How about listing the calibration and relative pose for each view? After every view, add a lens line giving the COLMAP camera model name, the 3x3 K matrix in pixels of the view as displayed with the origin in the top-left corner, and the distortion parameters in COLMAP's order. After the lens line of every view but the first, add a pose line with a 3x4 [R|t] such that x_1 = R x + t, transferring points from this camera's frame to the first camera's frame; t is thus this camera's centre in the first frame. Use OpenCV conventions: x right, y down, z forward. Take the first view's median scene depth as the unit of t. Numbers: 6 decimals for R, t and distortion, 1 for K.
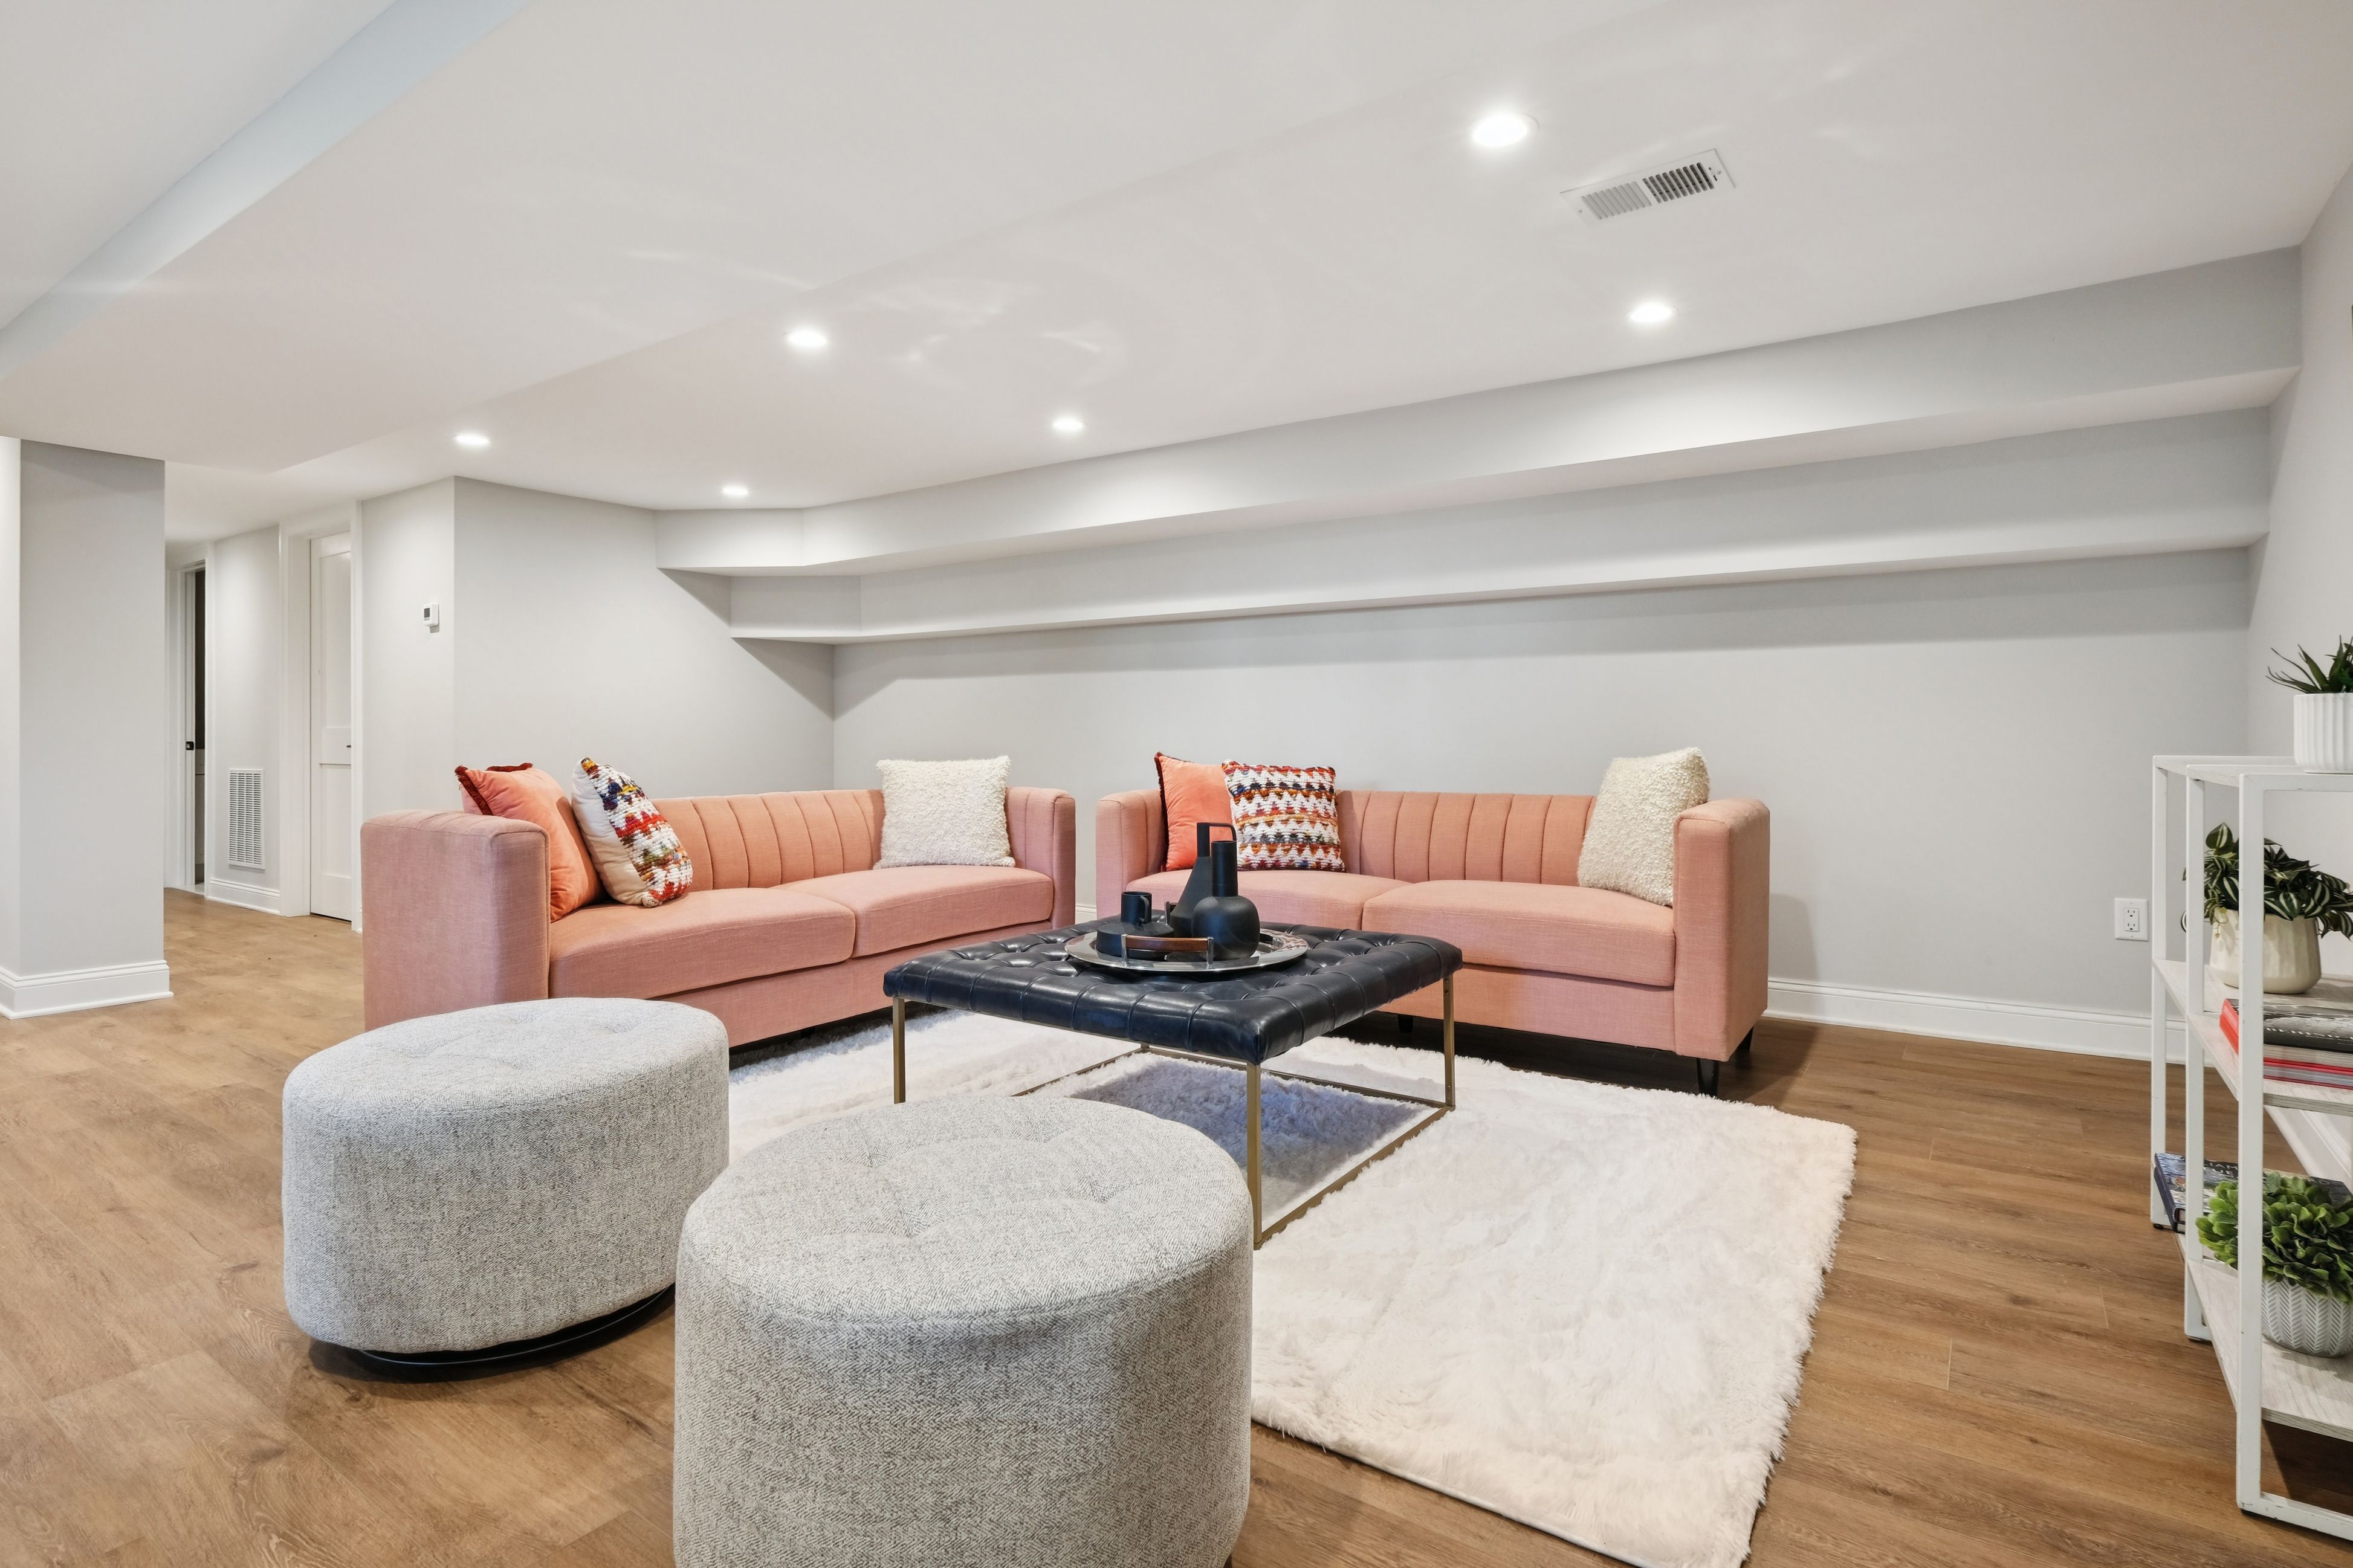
lens RADIAL K [[1175.8, 0, 1180.2], [0, 1175.8, 739.4], [0, 0, 1]] dist [0.002872, 0.000335]
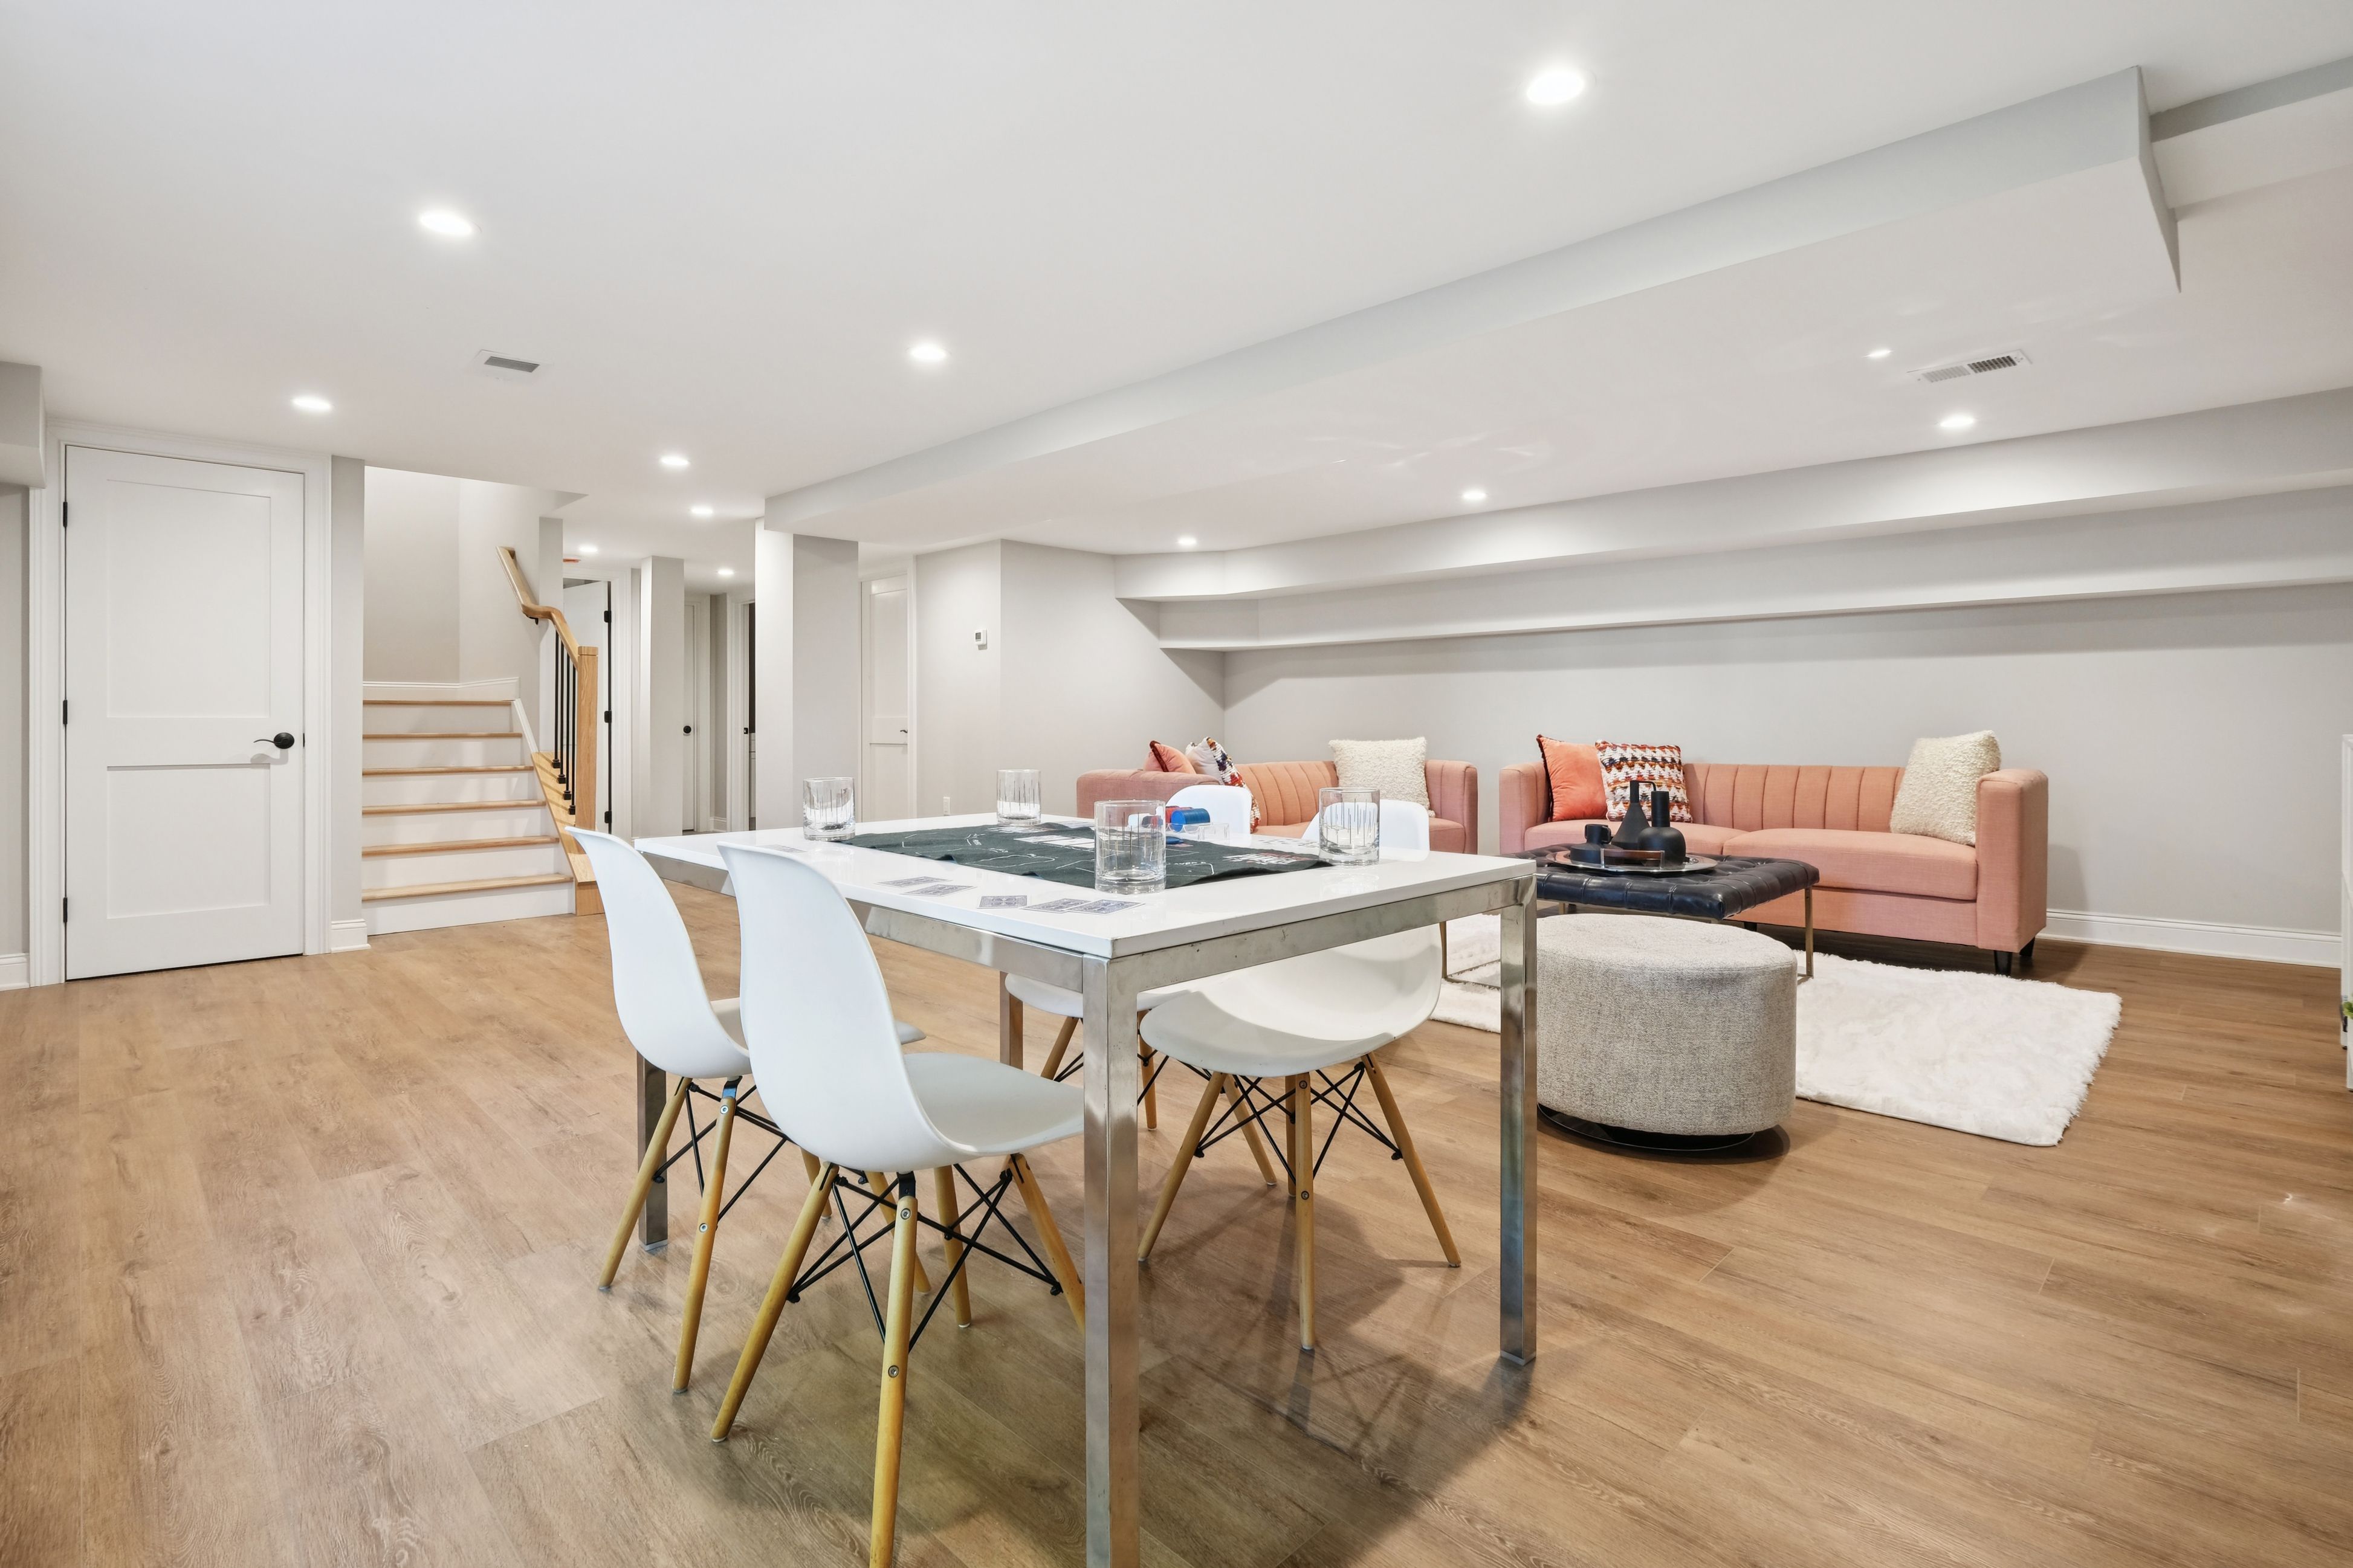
lens RADIAL K [[1137.5, 0, 1171.7], [0, 1137.5, 730.4], [0, 0, 1]] dist [-0.004234, -0.000890]
pose [[0.985121, -0.000608, -0.171859, -0.225543], [0.001356, 0.999990, 0.004238, 0.000040], [0.171855, -0.004408, 0.985112, -0.383798]]
